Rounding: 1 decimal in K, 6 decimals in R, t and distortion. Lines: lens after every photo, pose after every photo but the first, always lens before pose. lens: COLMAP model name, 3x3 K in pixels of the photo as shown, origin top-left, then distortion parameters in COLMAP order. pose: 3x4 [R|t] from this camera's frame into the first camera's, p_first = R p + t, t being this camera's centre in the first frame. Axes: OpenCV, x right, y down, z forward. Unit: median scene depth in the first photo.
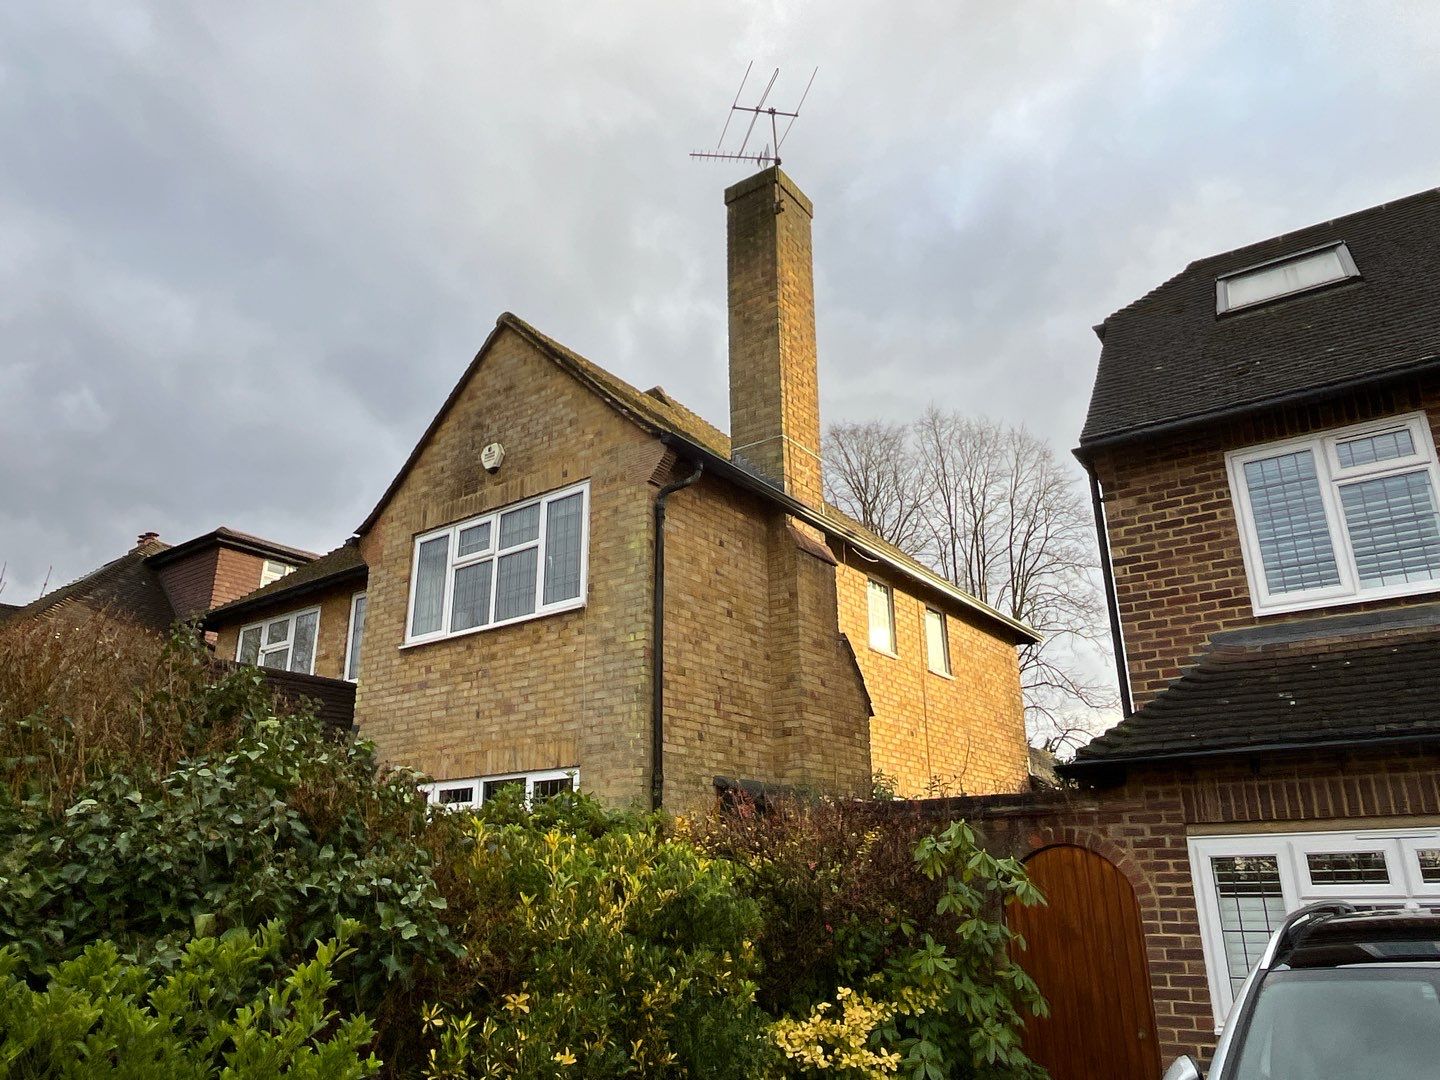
lens RADIAL K [[1029.3, 0, 713.3], [0, 1029.3, 531.5], [0, 0, 1]] dist [-0.000424, 0.003161]
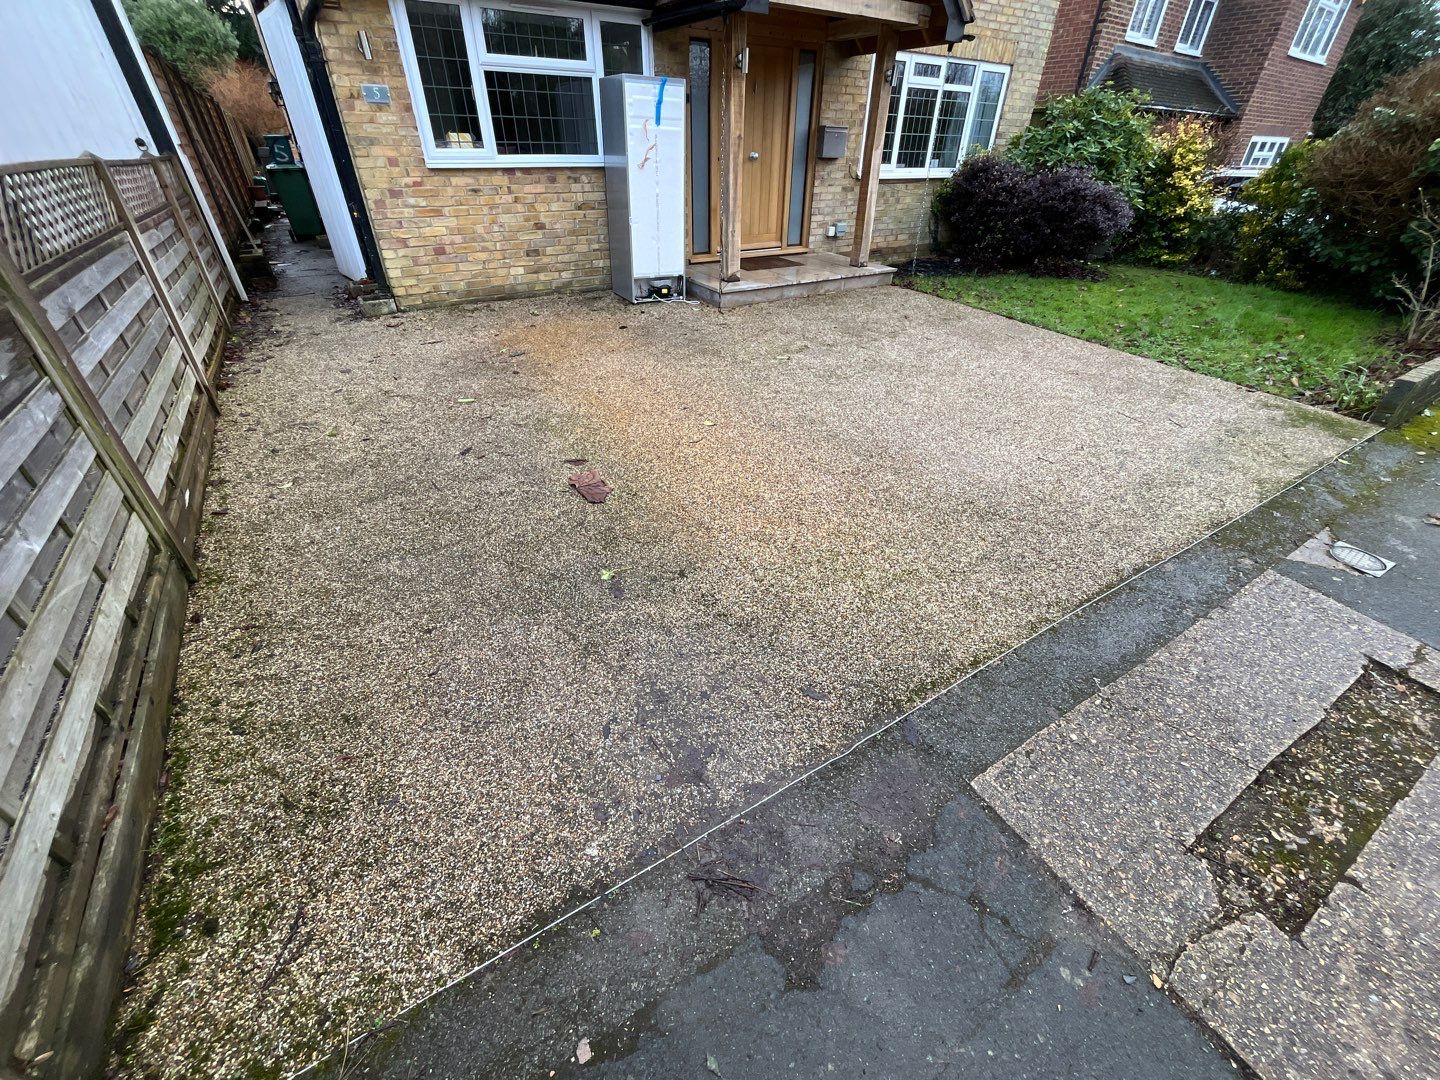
lens RADIAL K [[585.1, 0, 719.1], [0, 585.1, 542.6], [0, 0, 1]] dist [-0.004058, 0.000403]
pose [[0.357298, -0.512200, 0.781018, -1.227483], [-0.328674, 0.713776, 0.618463, 0.313039], [-0.874249, -0.477676, 0.086684, 0.879269]]
